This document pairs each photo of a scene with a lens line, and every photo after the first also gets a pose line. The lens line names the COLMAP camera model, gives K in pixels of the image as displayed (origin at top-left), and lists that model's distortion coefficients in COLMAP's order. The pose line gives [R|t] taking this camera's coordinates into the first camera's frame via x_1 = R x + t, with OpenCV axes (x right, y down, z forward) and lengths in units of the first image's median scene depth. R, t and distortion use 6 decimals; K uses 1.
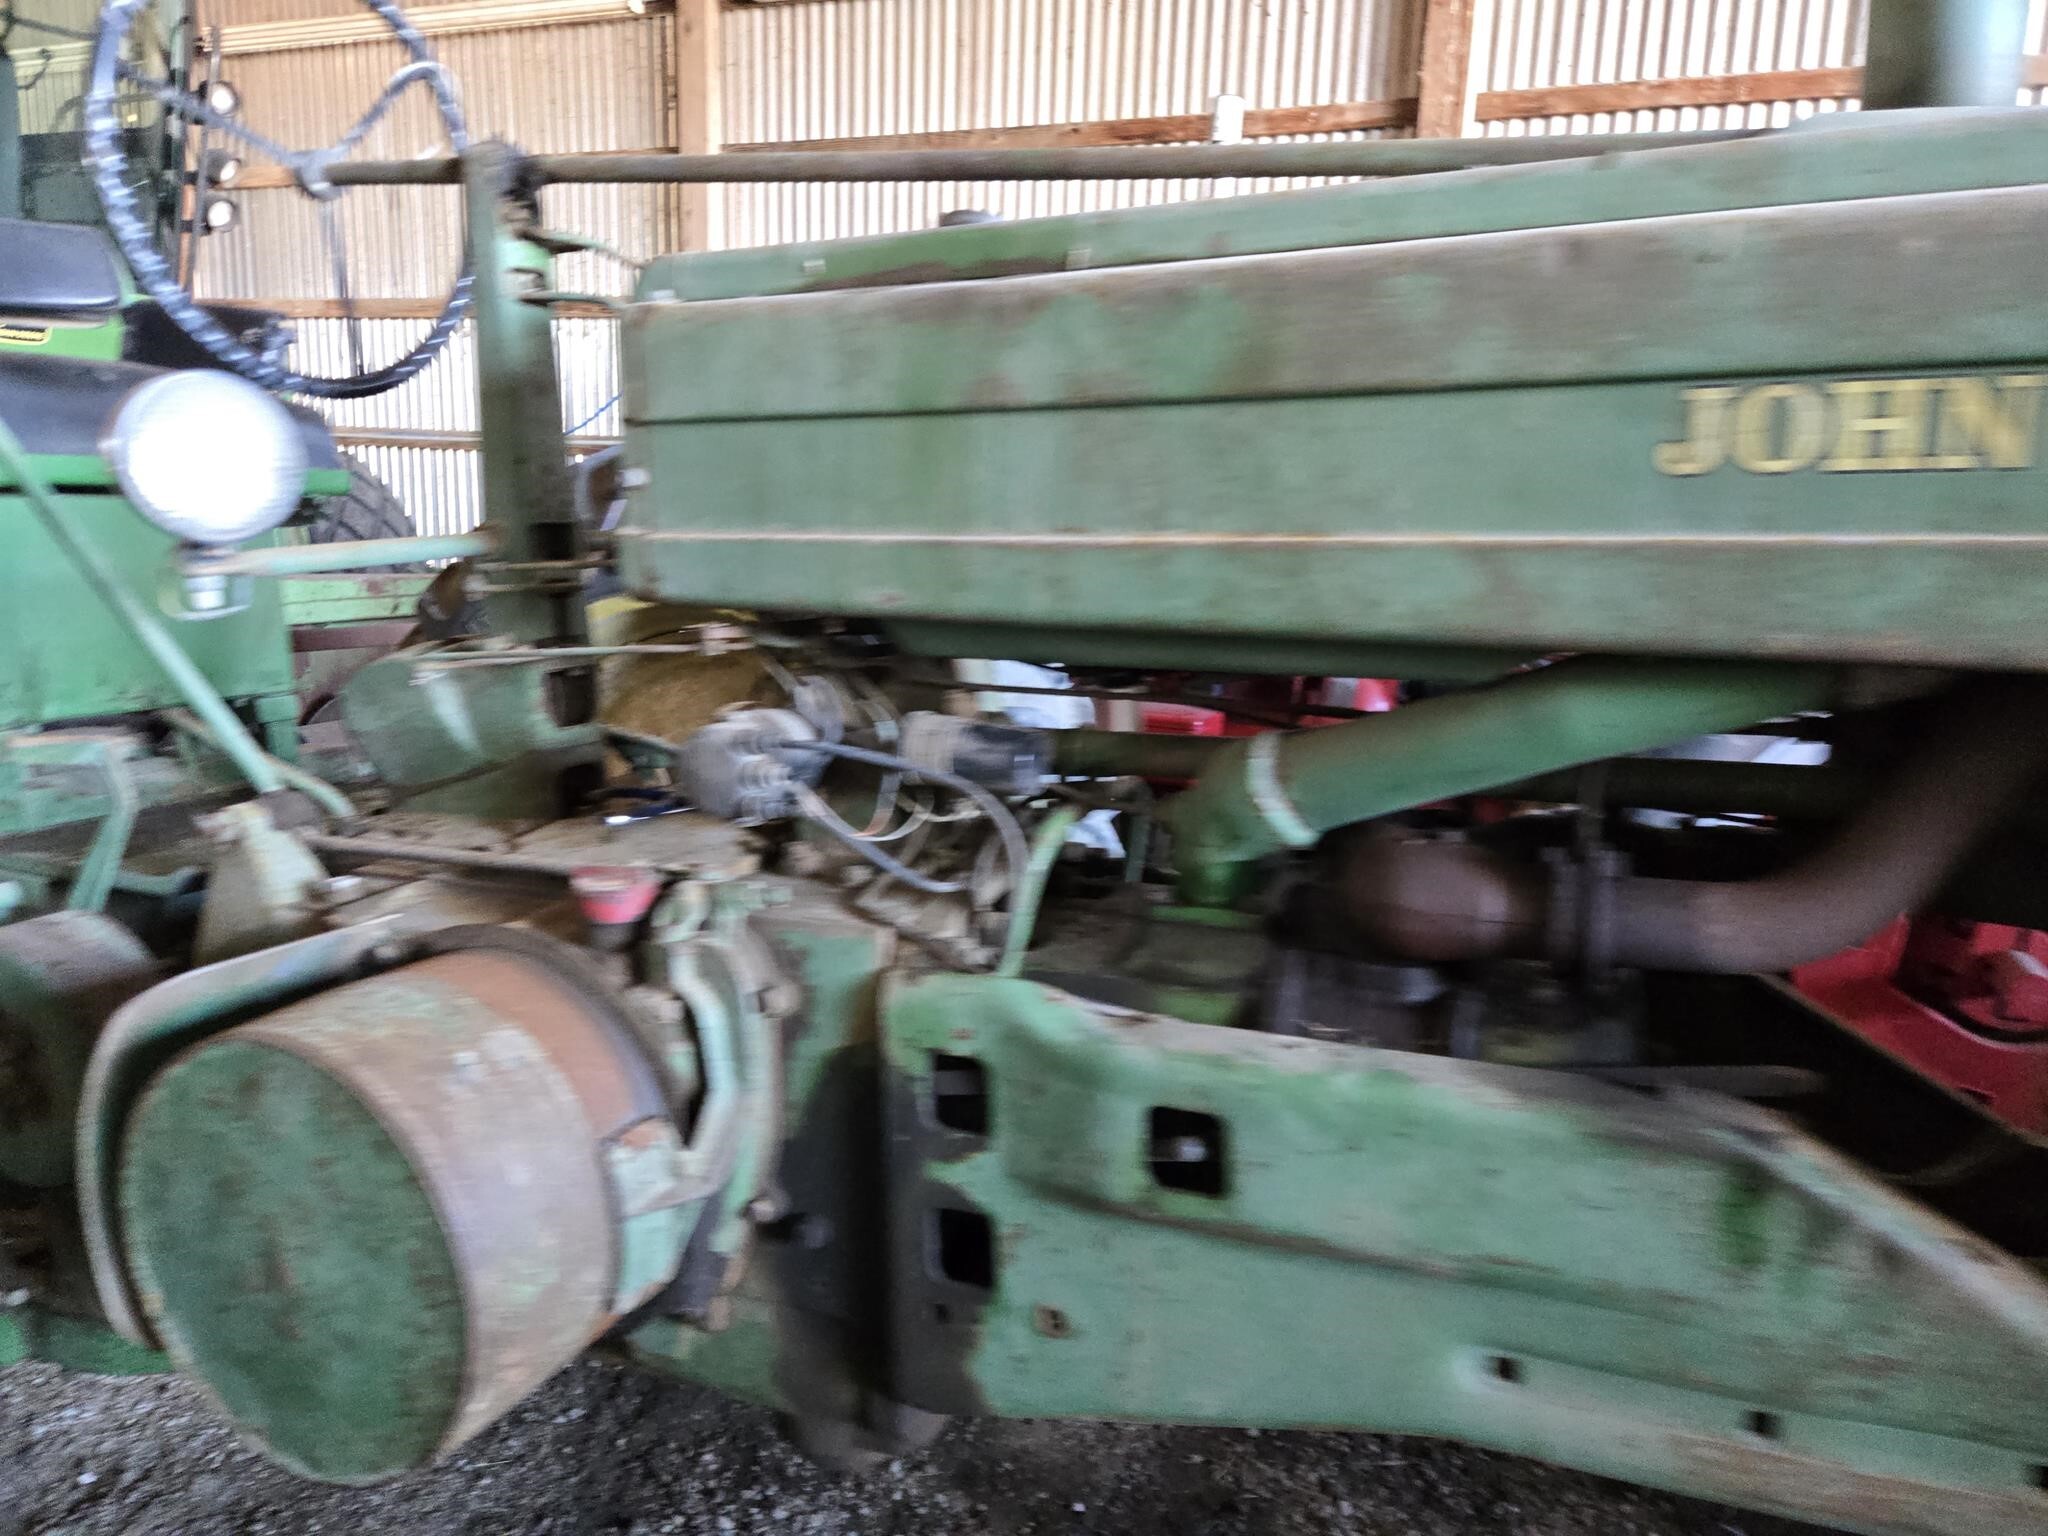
lens RADIAL K [[1471.0, 0, 1027.2], [0, 1471.0, 803.2], [0, 0, 1]] dist [0.072921, -0.067336]
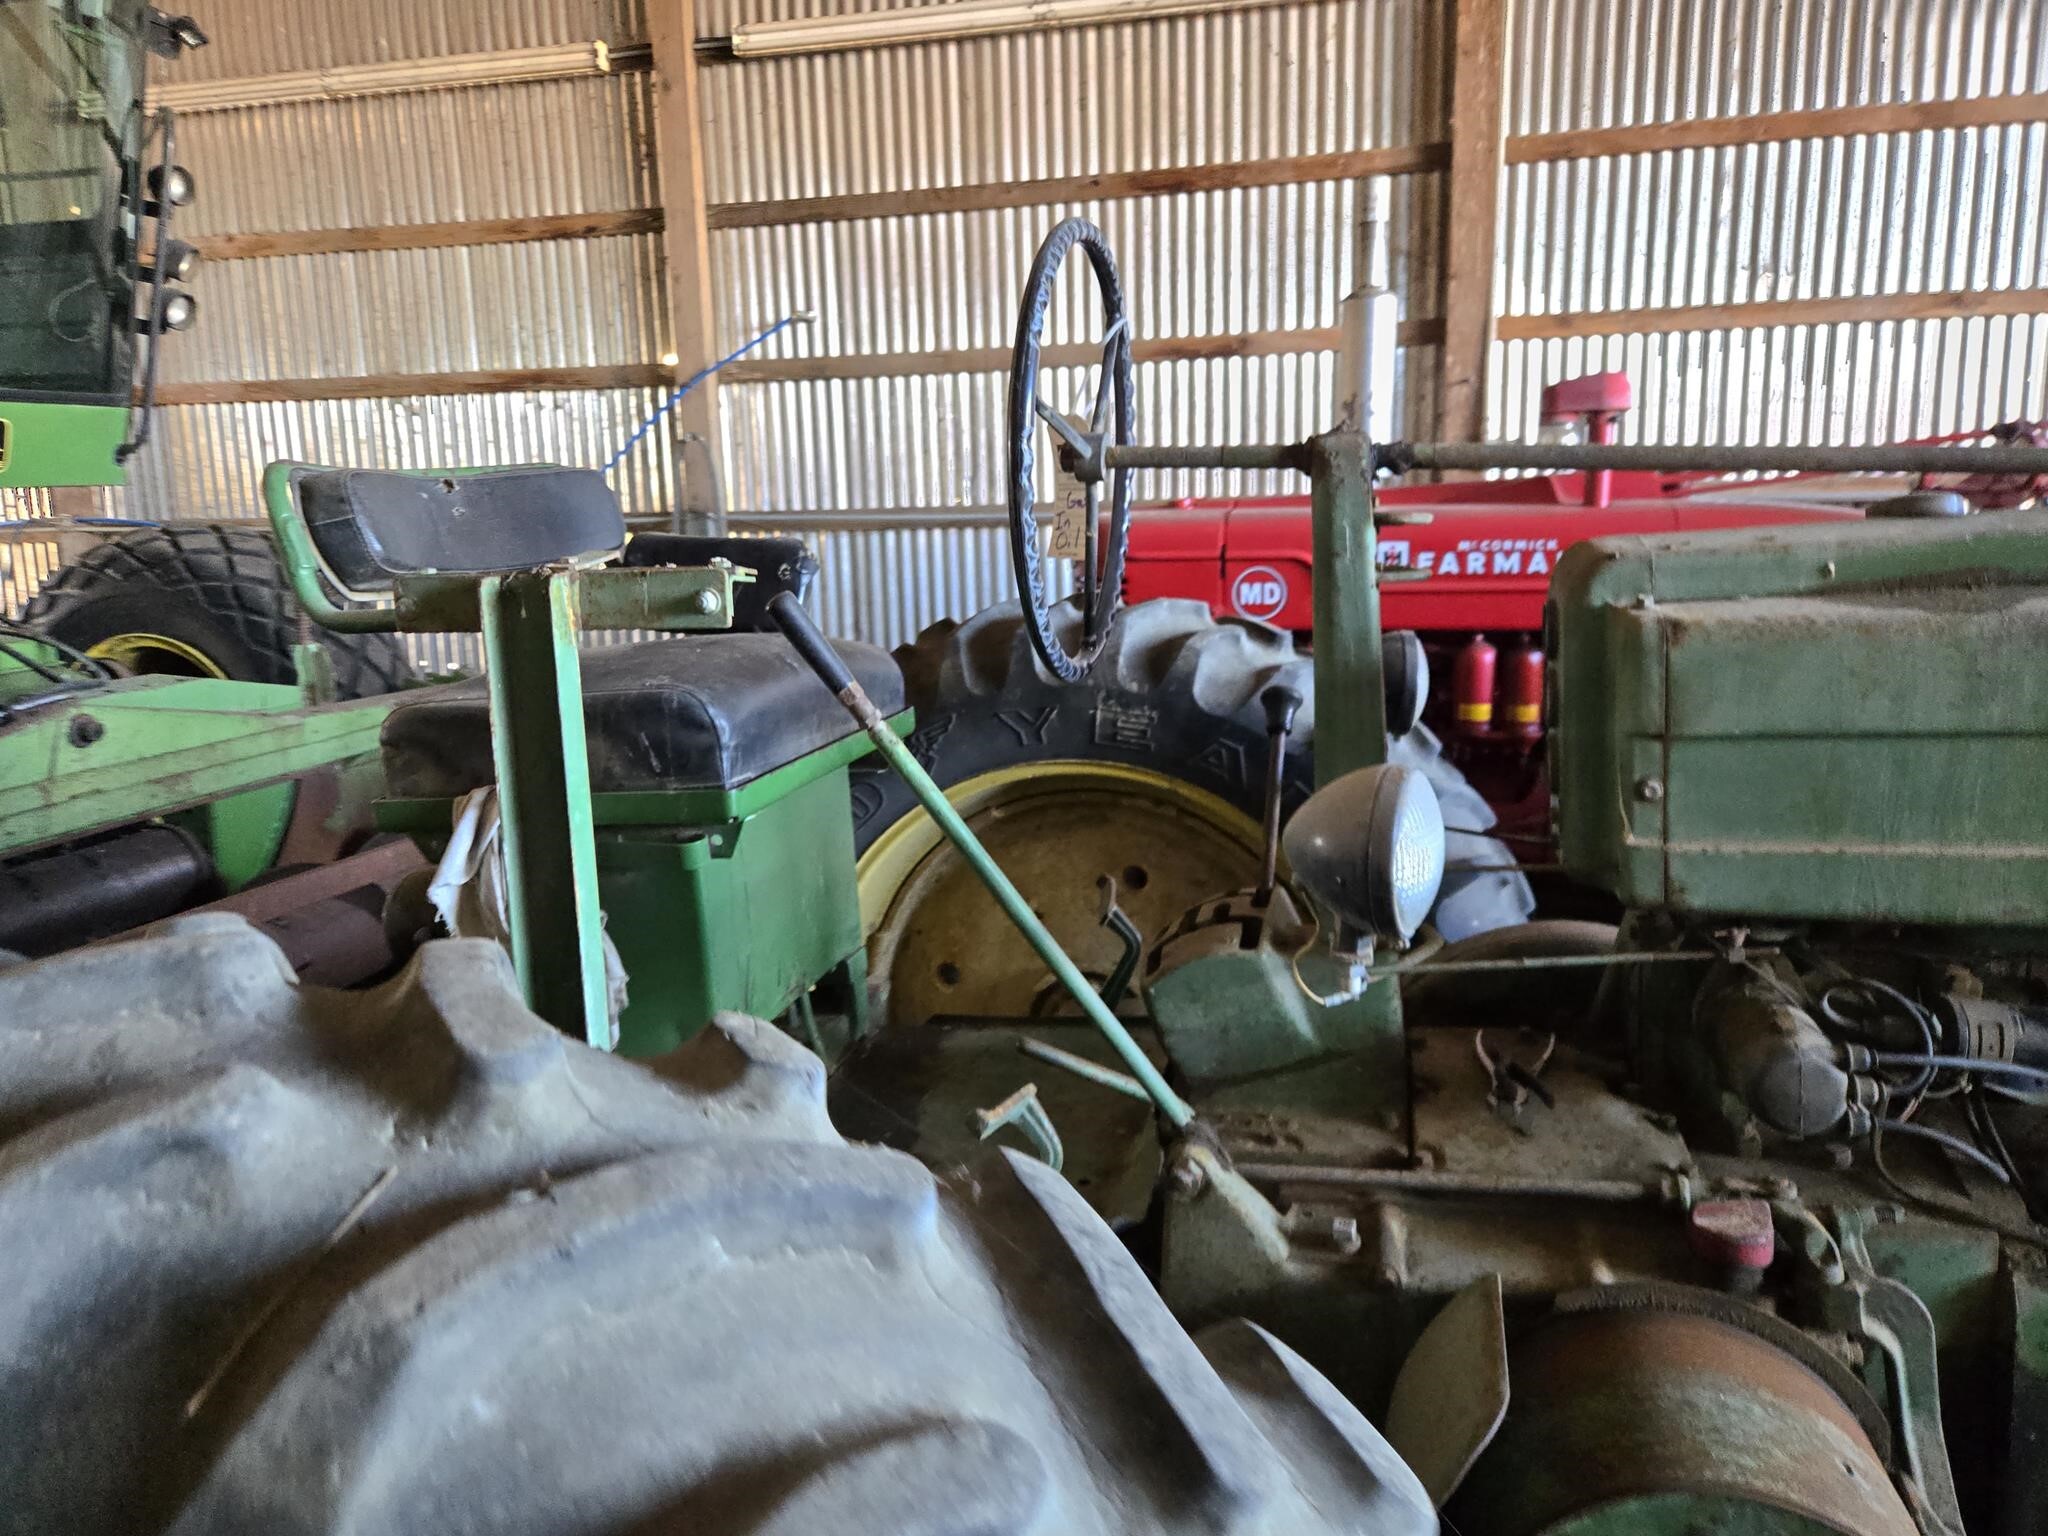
lens RADIAL K [[1528.5, 0, 1024.0], [0, 1528.5, 768.0], [0, 0, 1]] dist [0.061739, -0.067849]
pose [[0.986500, -0.089619, 0.137059, -0.770721], [0.092110, 0.995677, -0.011926, -0.246049], [-0.135398, 0.024389, 0.990491, 0.046794]]
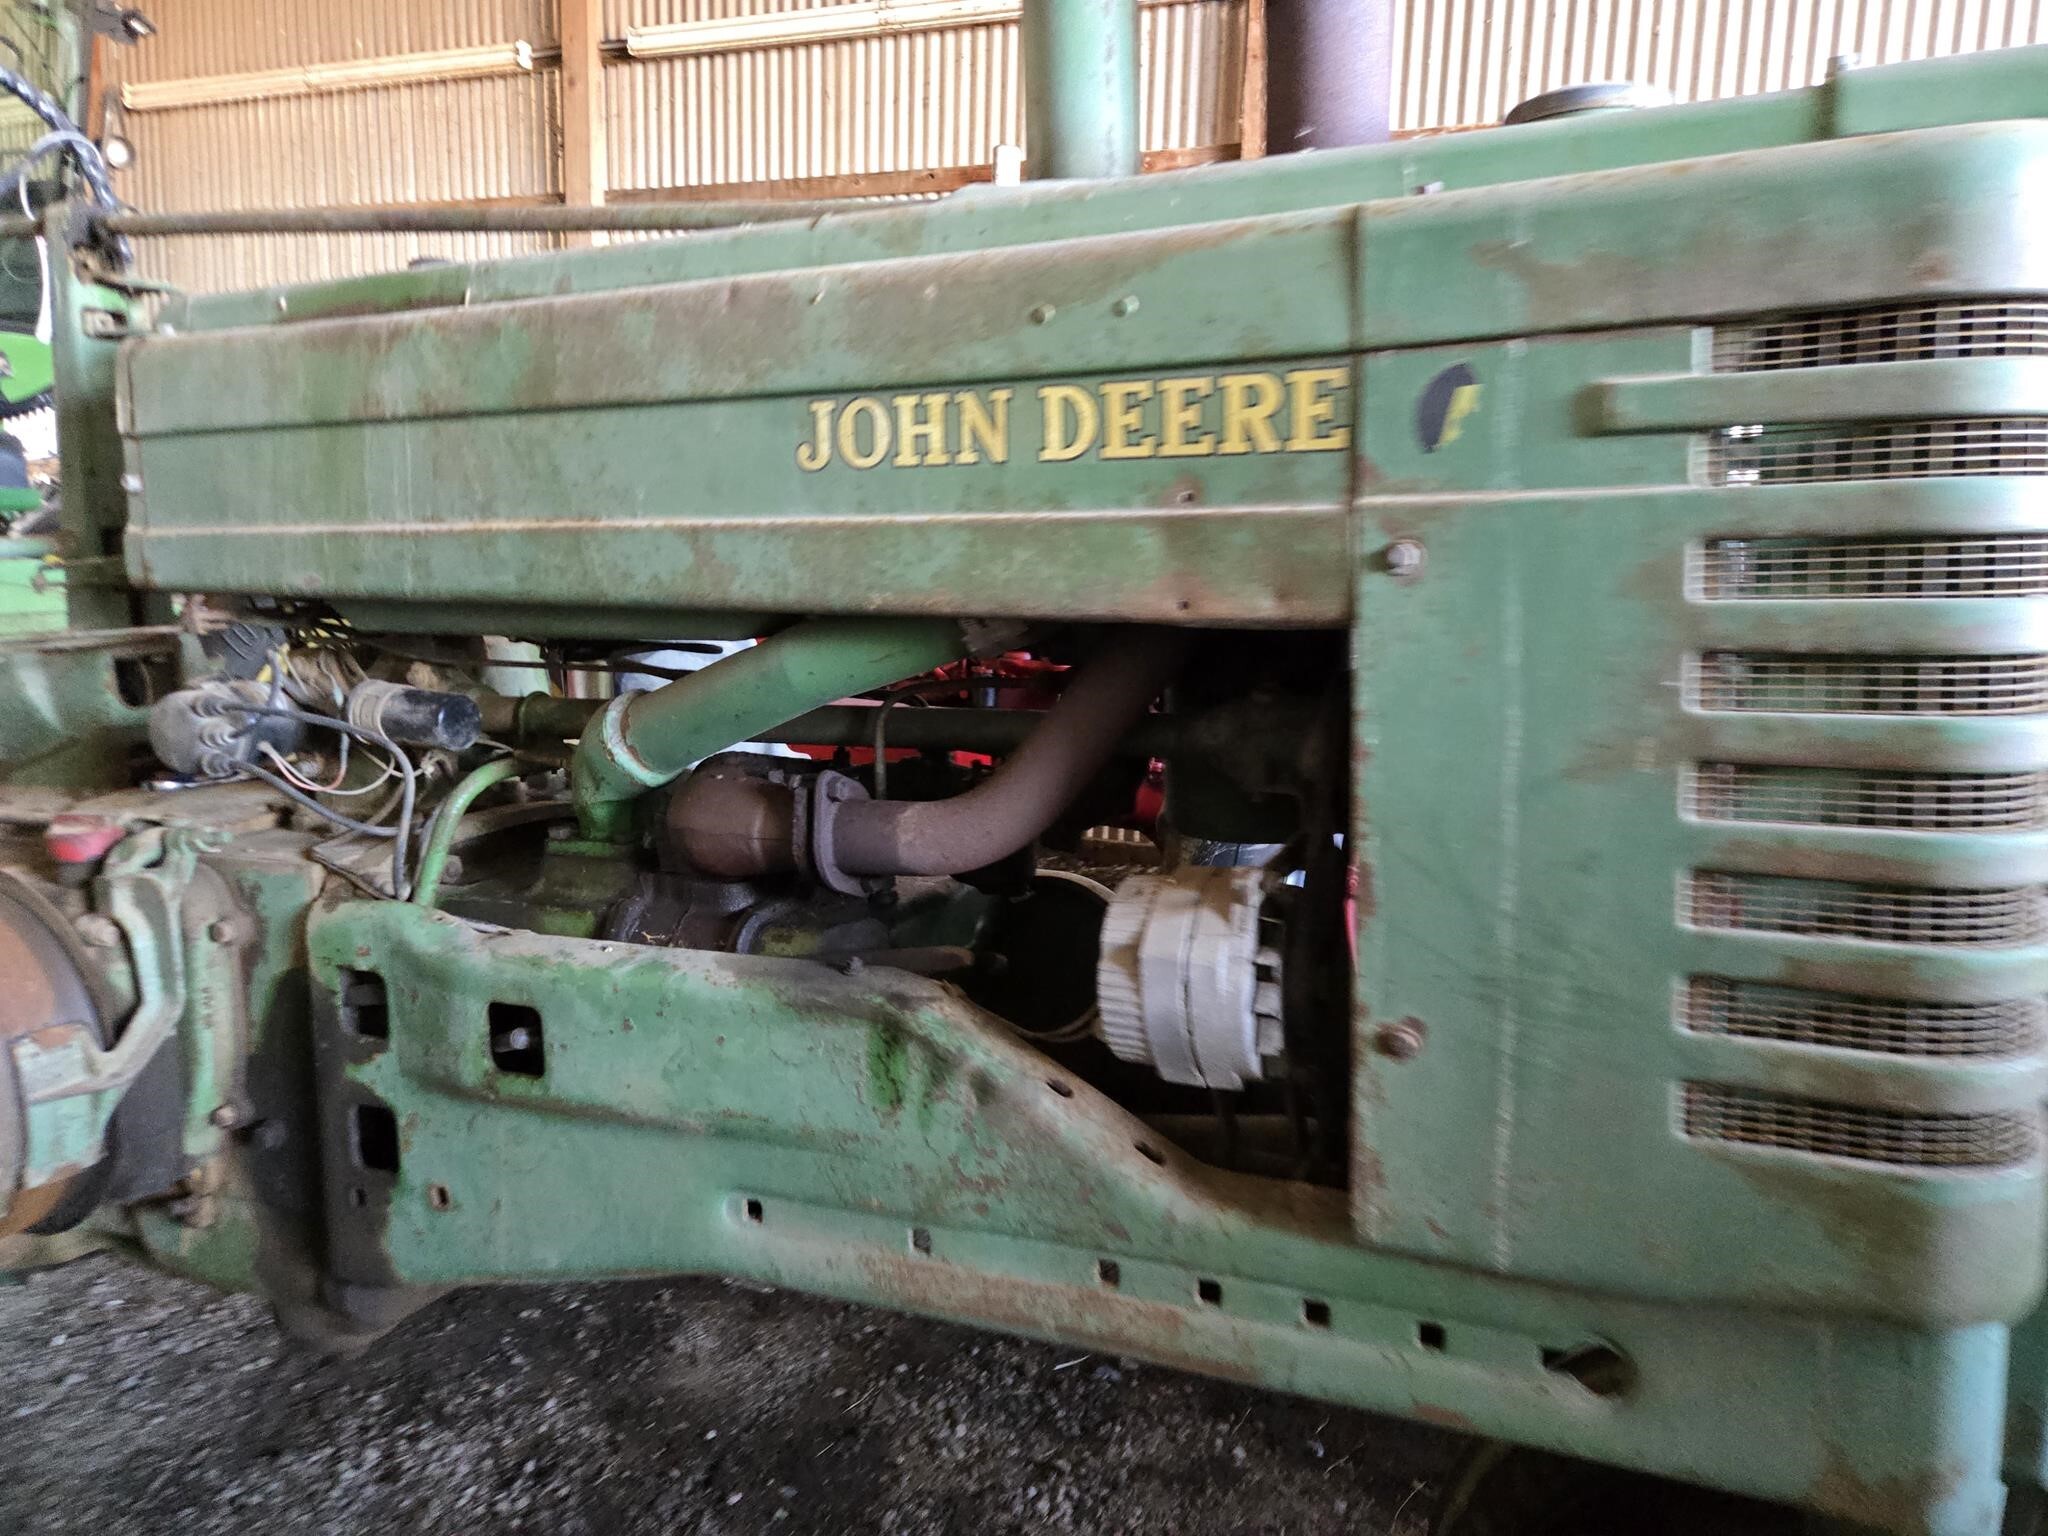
lens RADIAL K [[1479.3, 0, 1046.8], [0, 1479.3, 764.0], [0, 0, 1]] dist [0.078326, -0.073492]
pose [[0.999924, -0.011707, 0.003924, 0.430031], [0.011874, 0.998897, -0.045436, 0.060295], [-0.003387, 0.045479, 0.998960, -0.168345]]
